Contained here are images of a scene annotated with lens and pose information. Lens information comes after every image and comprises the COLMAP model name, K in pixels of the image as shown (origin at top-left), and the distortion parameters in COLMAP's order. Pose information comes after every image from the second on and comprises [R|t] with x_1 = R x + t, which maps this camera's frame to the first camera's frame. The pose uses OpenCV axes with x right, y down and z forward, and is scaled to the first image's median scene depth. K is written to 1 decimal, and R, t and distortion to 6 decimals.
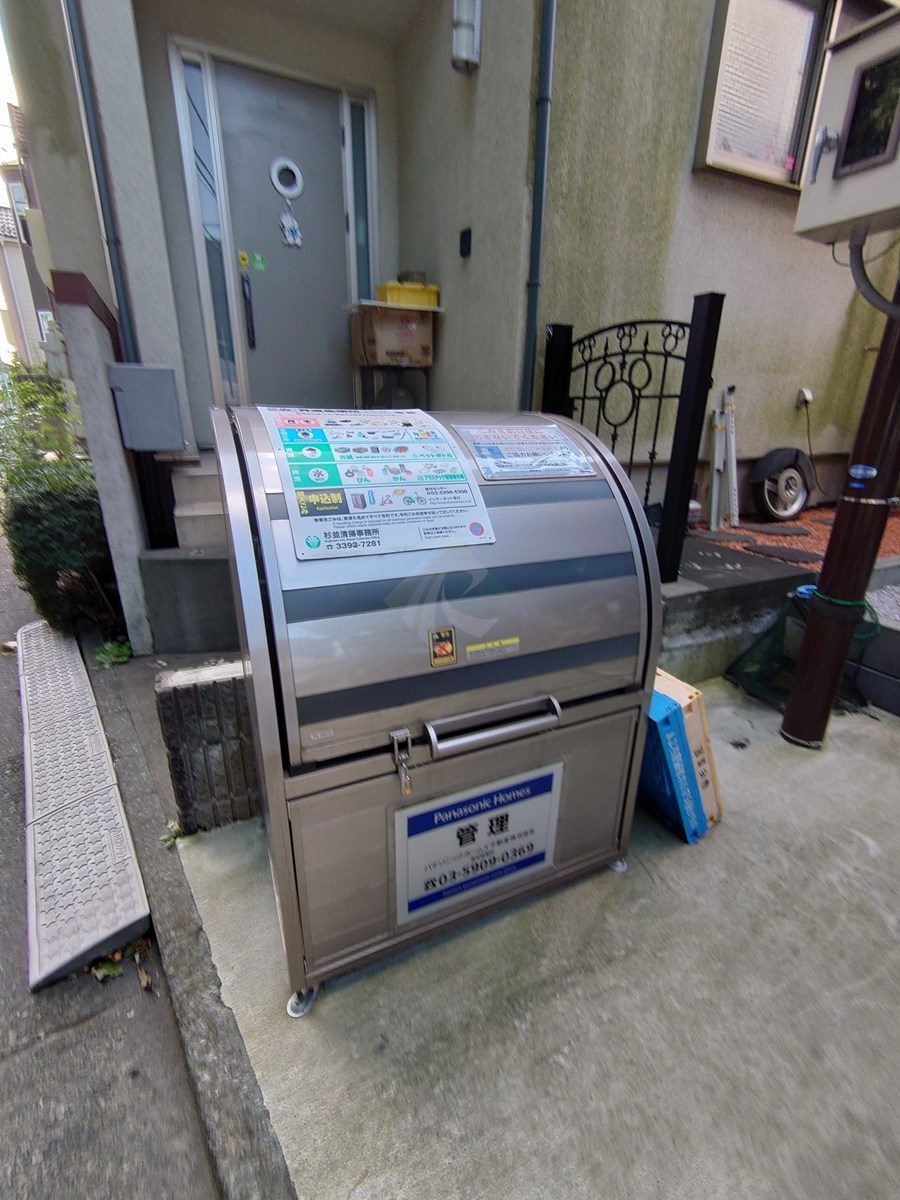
lens RADIAL K [[522.7, 0, 443.6], [0, 522.7, 597.1], [0, 0, 1]] dist [0.013111, 0.000111]
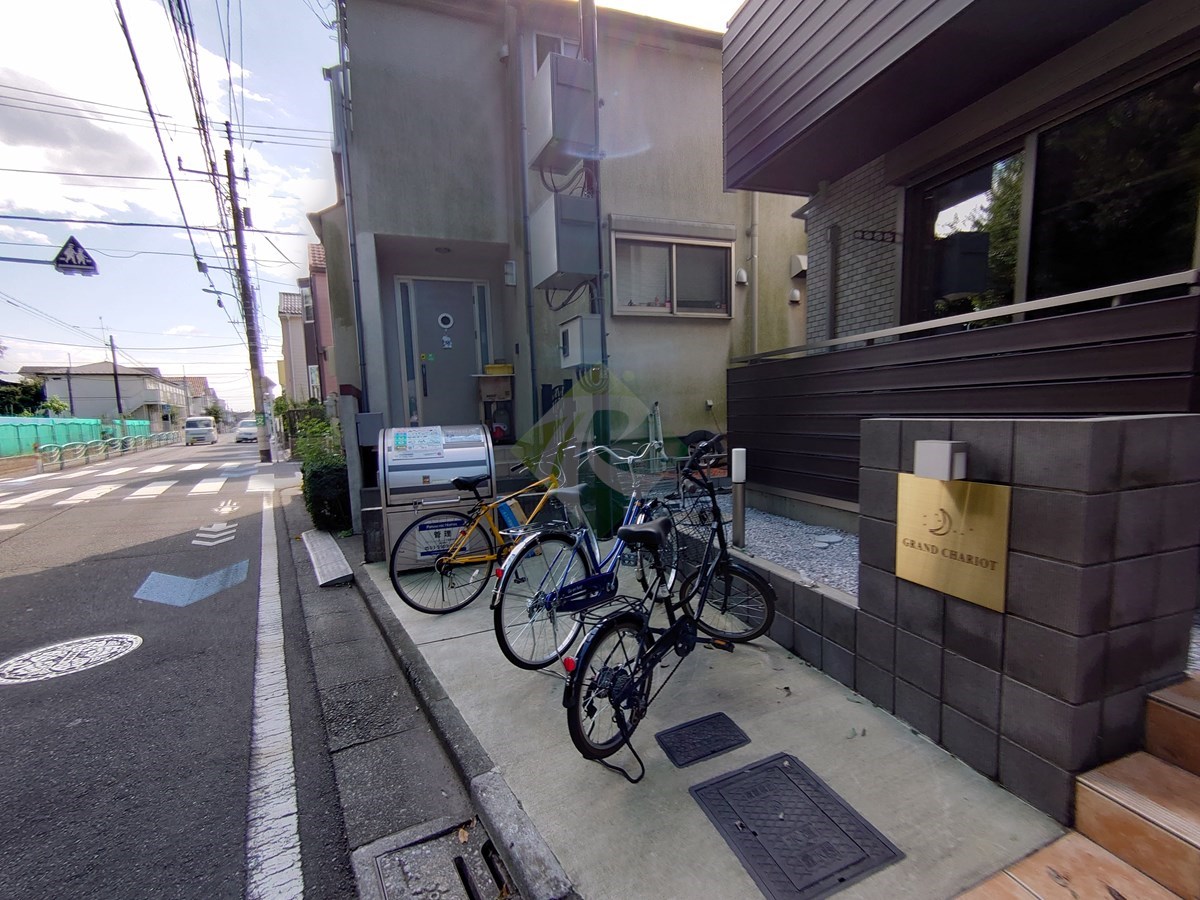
lens RADIAL K [[522.7, 0, 606.1], [0, 522.7, 461.7], [0, 0, 1]] dist [0.013111, 0.000111]
pose [[0.994872, -0.049354, -0.088282, 0.673501], [0.025731, 0.967648, -0.250989, 0.388518], [0.097813, 0.247430, 0.963956, -1.096877]]
